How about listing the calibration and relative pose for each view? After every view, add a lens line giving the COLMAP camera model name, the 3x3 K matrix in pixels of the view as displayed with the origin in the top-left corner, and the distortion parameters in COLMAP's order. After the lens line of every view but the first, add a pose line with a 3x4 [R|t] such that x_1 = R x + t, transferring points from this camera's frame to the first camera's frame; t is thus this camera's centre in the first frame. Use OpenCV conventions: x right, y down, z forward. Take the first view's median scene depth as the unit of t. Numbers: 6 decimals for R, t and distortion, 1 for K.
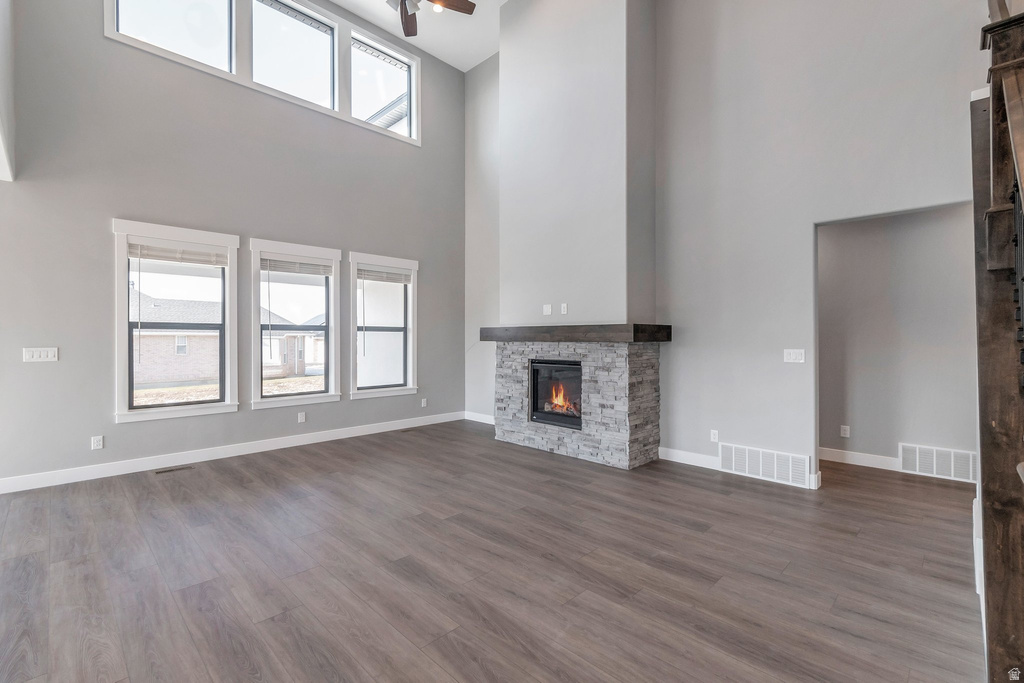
lens RADIAL K [[461.2, 0, 507.9], [0, 461.2, 336.9], [0, 0, 1]] dist [0.001922, 0.000966]
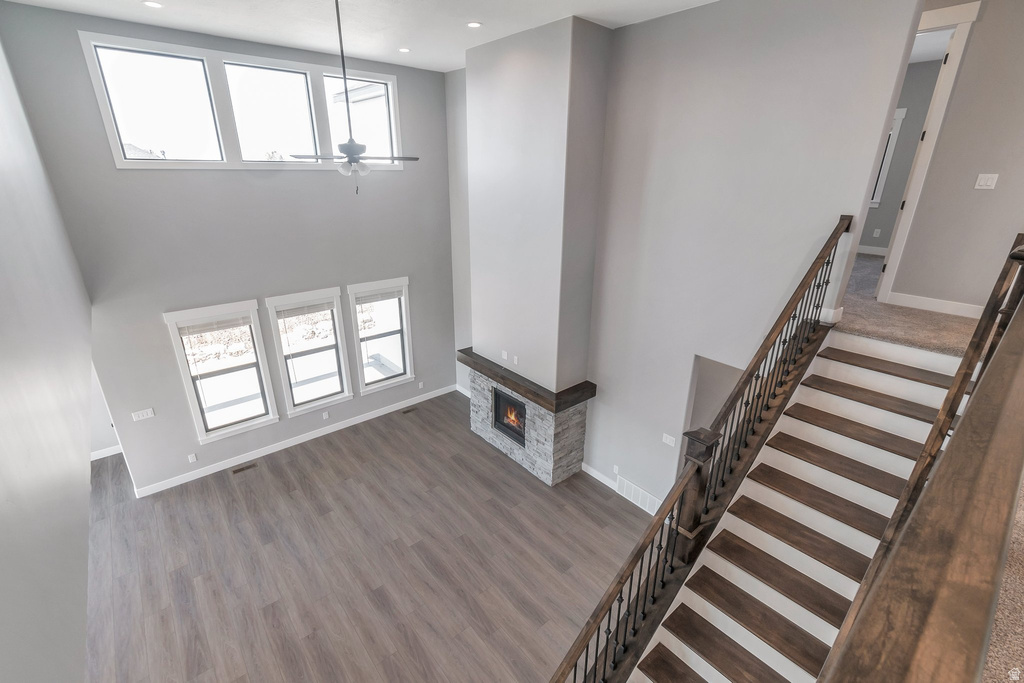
lens RADIAL K [[461.2, 0, 508.7], [0, 461.2, 344.3], [0, 0, 1]] dist [0.001922, 0.000966]
pose [[0.996407, 0.037217, -0.076076, 0.204857], [-0.007718, 0.934436, 0.356047, -0.569279], [0.084339, -0.354180, 0.931366, -0.156001]]
